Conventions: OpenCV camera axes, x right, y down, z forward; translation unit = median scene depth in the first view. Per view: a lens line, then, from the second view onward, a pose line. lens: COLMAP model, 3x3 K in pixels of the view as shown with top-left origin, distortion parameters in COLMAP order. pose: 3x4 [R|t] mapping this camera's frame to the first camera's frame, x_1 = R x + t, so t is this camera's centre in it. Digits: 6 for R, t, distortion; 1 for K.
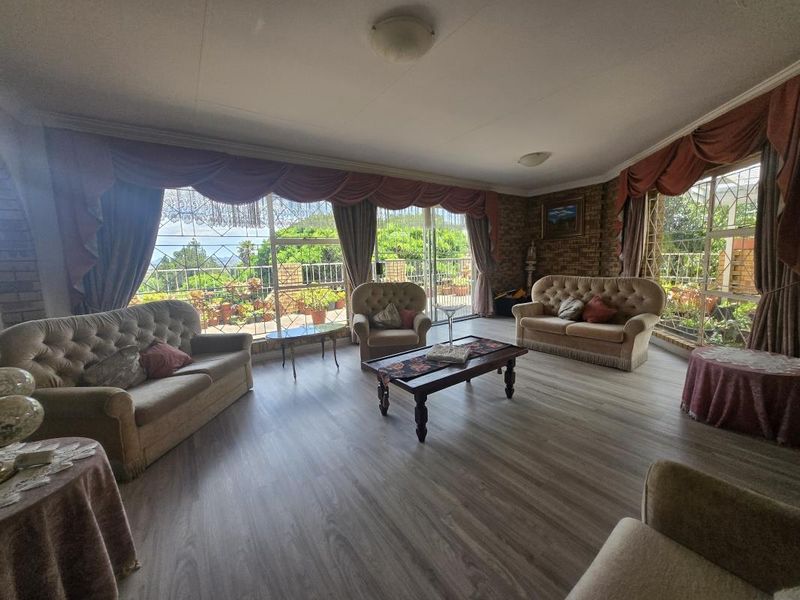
lens RADIAL K [[311.8, 0, 402.0], [0, 311.8, 296.4], [0, 0, 1]] dist [0.000380, -0.000437]
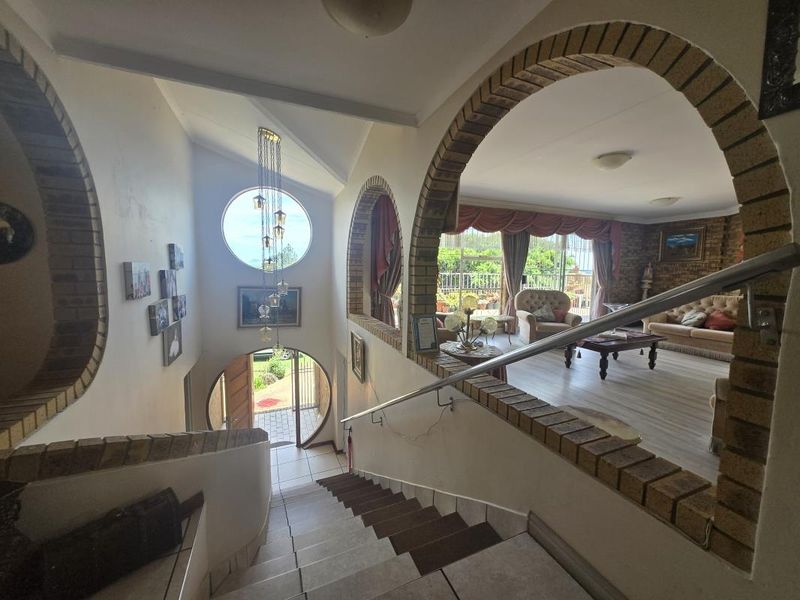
lens RADIAL K [[311.8, 0, 402.0], [0, 311.8, 296.4], [0, 0, 1]] dist [0.000380, -0.000437]
pose [[0.975849, 0.064035, -0.208849, -0.305680], [-0.070869, 0.997162, -0.025395, 0.054553], [0.206631, 0.039582, 0.977618, -0.419906]]
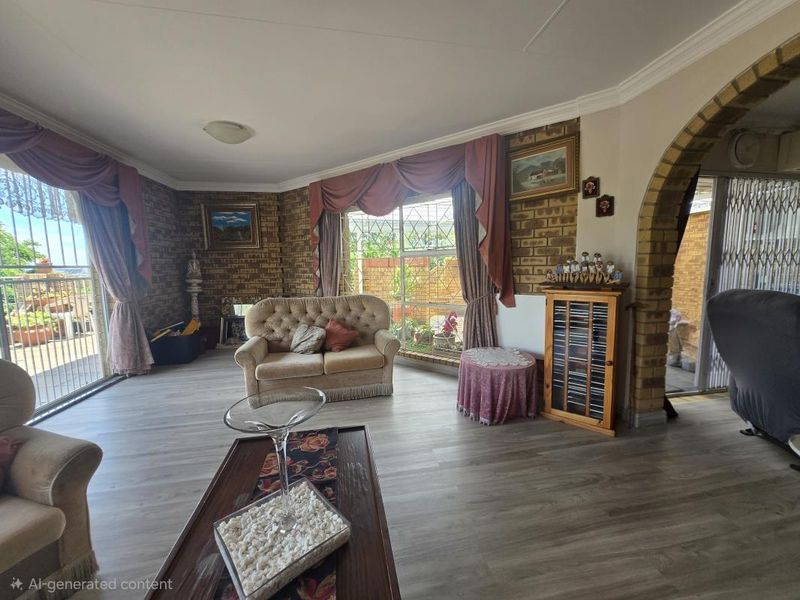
lens RADIAL K [[311.8, 0, 402.0], [0, 311.8, 296.4], [0, 0, 1]] dist [0.000380, -0.000437]
pose [[0.421682, -0.071542, 0.903917, -0.056646], [0.116247, 0.992922, 0.024357, -0.048540], [-0.899261, 0.094807, 0.427014, 0.357219]]
